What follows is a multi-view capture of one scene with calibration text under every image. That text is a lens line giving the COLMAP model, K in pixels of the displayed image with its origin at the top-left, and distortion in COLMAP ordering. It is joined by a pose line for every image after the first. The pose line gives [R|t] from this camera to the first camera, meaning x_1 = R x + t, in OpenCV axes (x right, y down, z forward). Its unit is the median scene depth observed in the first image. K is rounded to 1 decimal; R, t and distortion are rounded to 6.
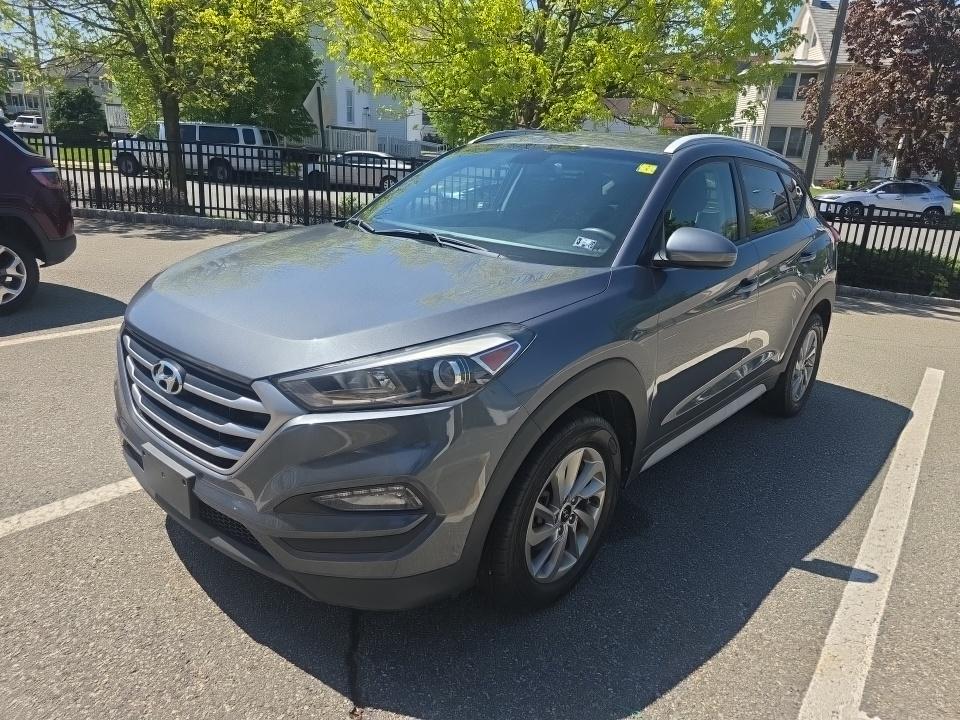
lens RADIAL K [[661.8, 0, 473.7], [0, 661.8, 356.1], [0, 0, 1]] dist [0.011227, -0.015659]
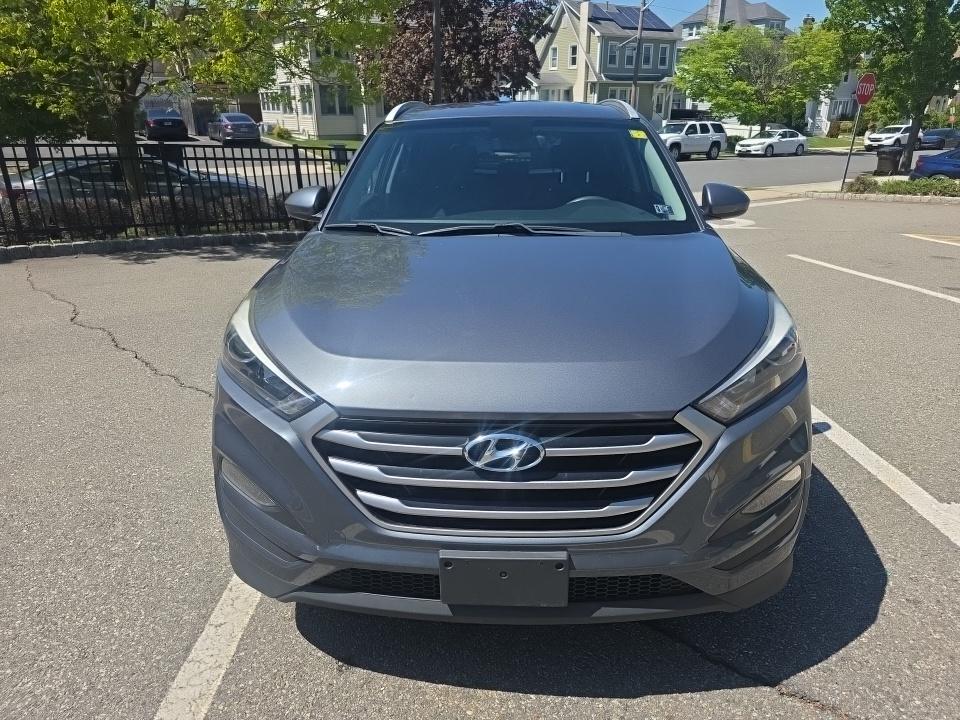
lens RADIAL K [[661.8, 0, 476.8], [0, 661.8, 360.7], [0, 0, 1]] dist [0.011227, -0.015659]
pose [[0.775849, -0.264805, 0.572657, -0.749889], [0.229359, 0.963935, 0.134997, -0.153338], [-0.587752, 0.026607, 0.808604, 0.325644]]
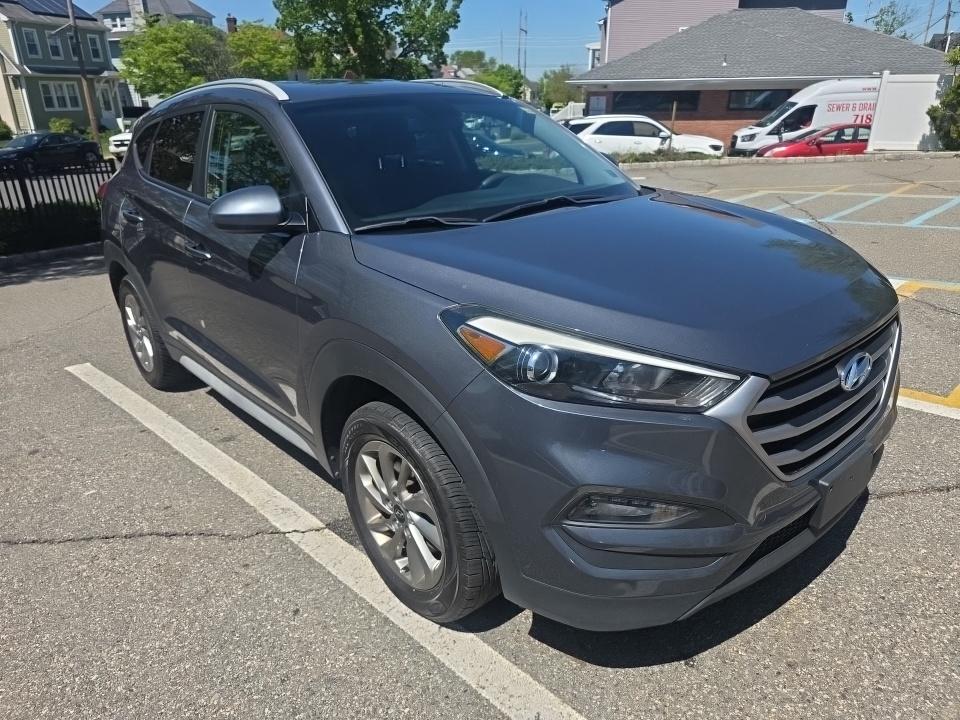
lens RADIAL K [[661.8, 0, 480.8], [0, 661.8, 361.2], [0, 0, 1]] dist [0.011227, -0.015659]
pose [[0.118090, -0.400788, 0.908528, -1.102899], [0.322410, 0.880838, 0.346666, -0.376699], [-0.939205, 0.251980, 0.233236, 1.048677]]
